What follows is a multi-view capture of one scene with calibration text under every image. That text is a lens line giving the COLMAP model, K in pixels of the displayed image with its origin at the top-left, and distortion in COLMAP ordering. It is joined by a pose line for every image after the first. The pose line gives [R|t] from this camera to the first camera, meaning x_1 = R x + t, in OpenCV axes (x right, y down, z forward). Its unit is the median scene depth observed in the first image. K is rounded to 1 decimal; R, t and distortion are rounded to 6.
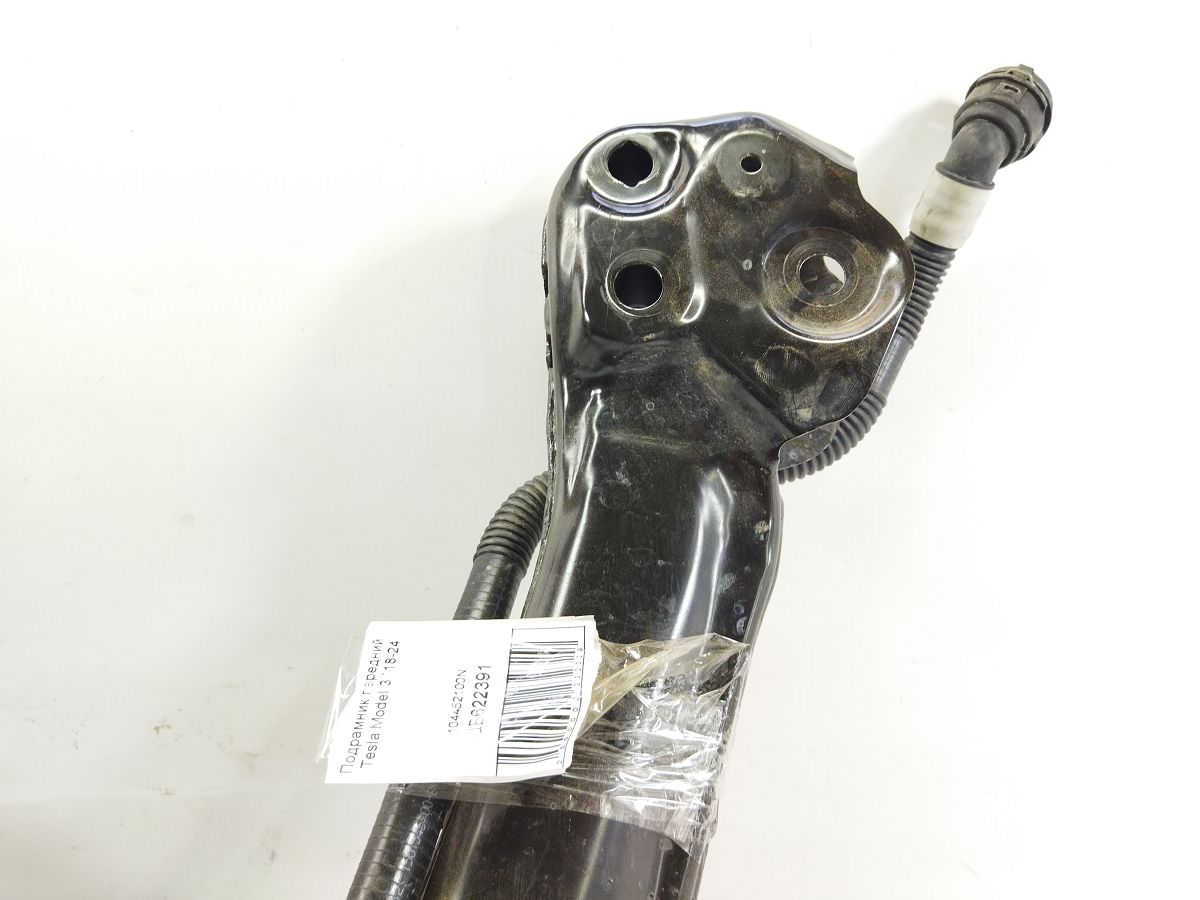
lens RADIAL K [[924.6, 0, 593.1], [0, 924.6, 443.7], [0, 0, 1]] dist [0.084739, -0.141142]
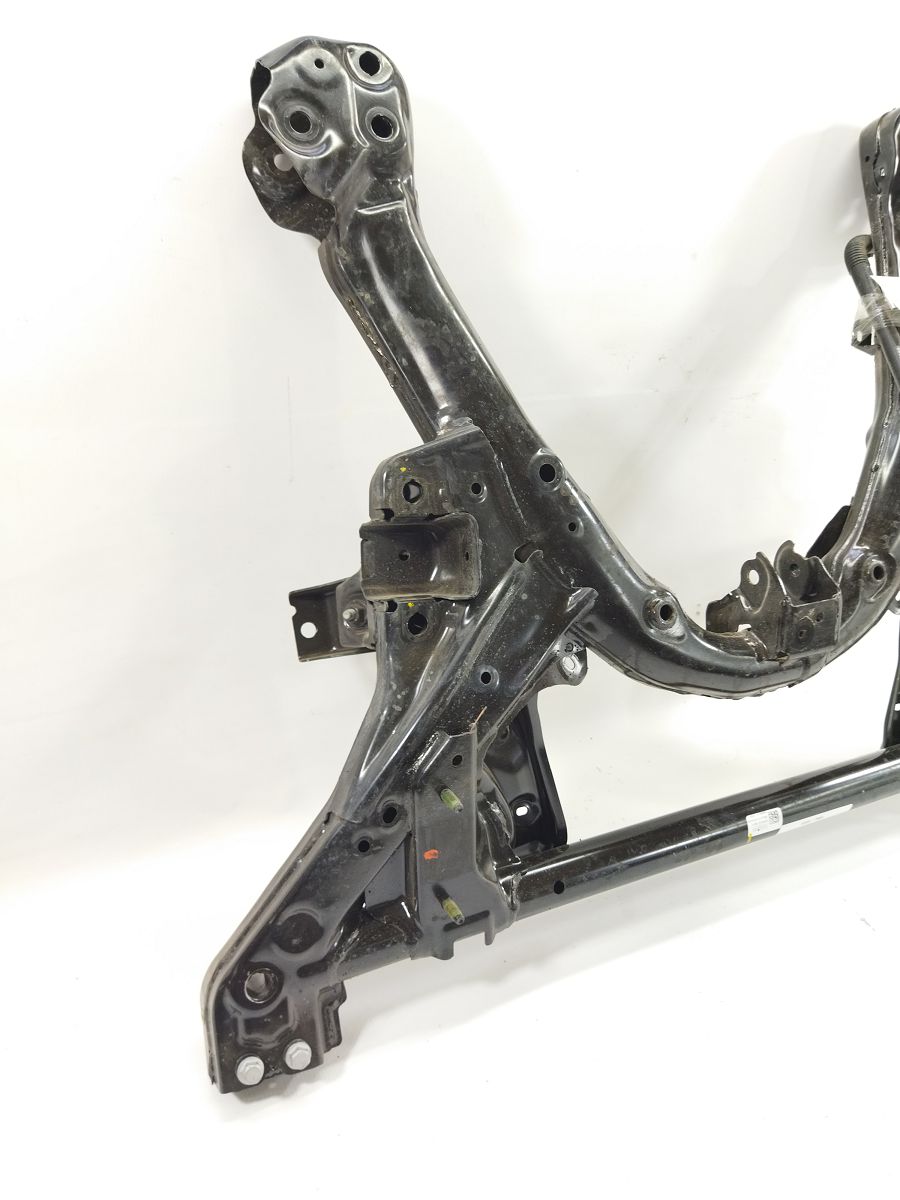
lens RADIAL K [[924.6, 0, 455.5], [0, 924.6, 616.3], [0, 0, 1]] dist [0.084739, -0.141142]
pose [[0.879333, -0.111163, 0.463050, -2.751073], [-0.006285, 0.969579, 0.244698, 0.494642], [-0.476165, -0.218082, 0.851884, -1.101603]]
